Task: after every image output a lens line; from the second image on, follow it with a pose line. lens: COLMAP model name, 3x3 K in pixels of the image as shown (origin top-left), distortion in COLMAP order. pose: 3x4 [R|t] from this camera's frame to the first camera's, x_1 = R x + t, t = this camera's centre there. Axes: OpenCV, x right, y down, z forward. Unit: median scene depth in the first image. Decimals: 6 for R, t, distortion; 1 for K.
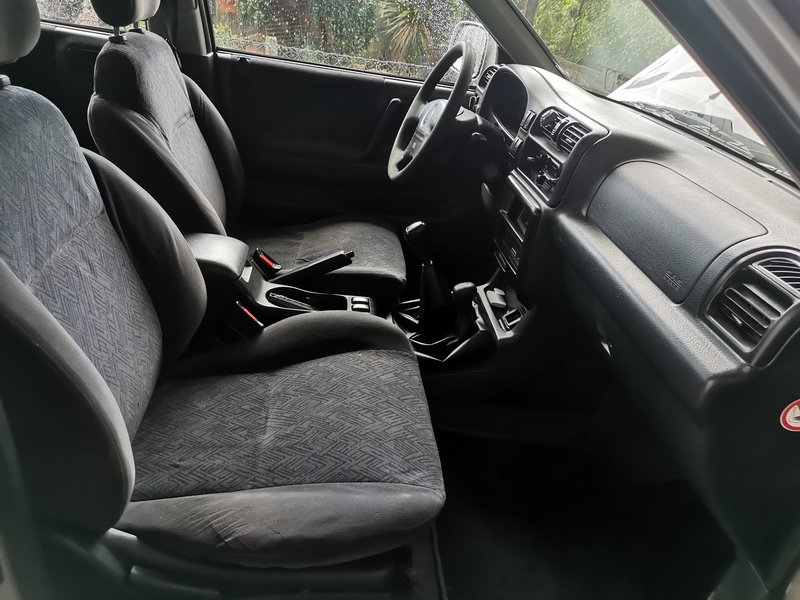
lens RADIAL K [[634.3, 0, 400.0], [0, 634.3, 300.0], [0, 0, 1]] dist [0.014207, 0.010569]
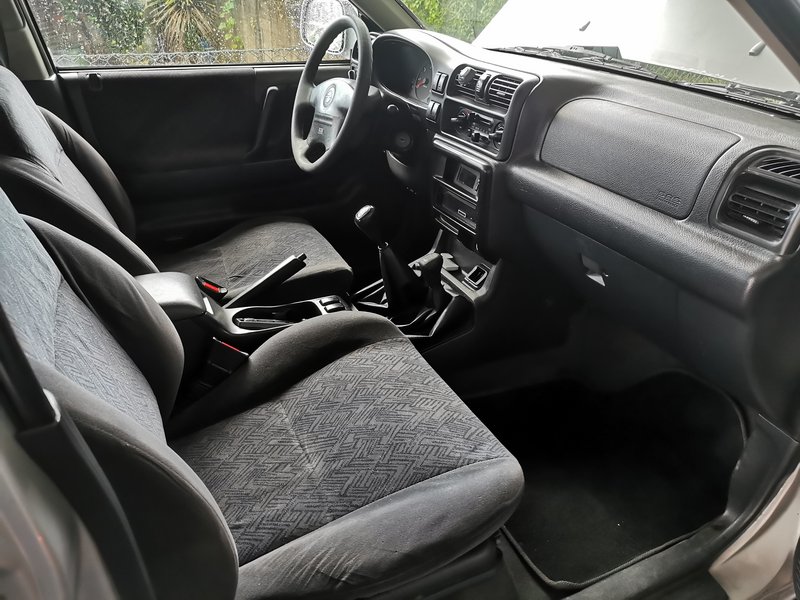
lens RADIAL K [[634.3, 0, 400.0], [0, 634.3, 300.0], [0, 0, 1]] dist [0.014207, 0.010569]
pose [[0.930920, -0.271111, 0.244717, -0.210230], [0.261146, 0.962540, 0.072940, -0.044830], [-0.255325, -0.003995, 0.966847, 0.047312]]
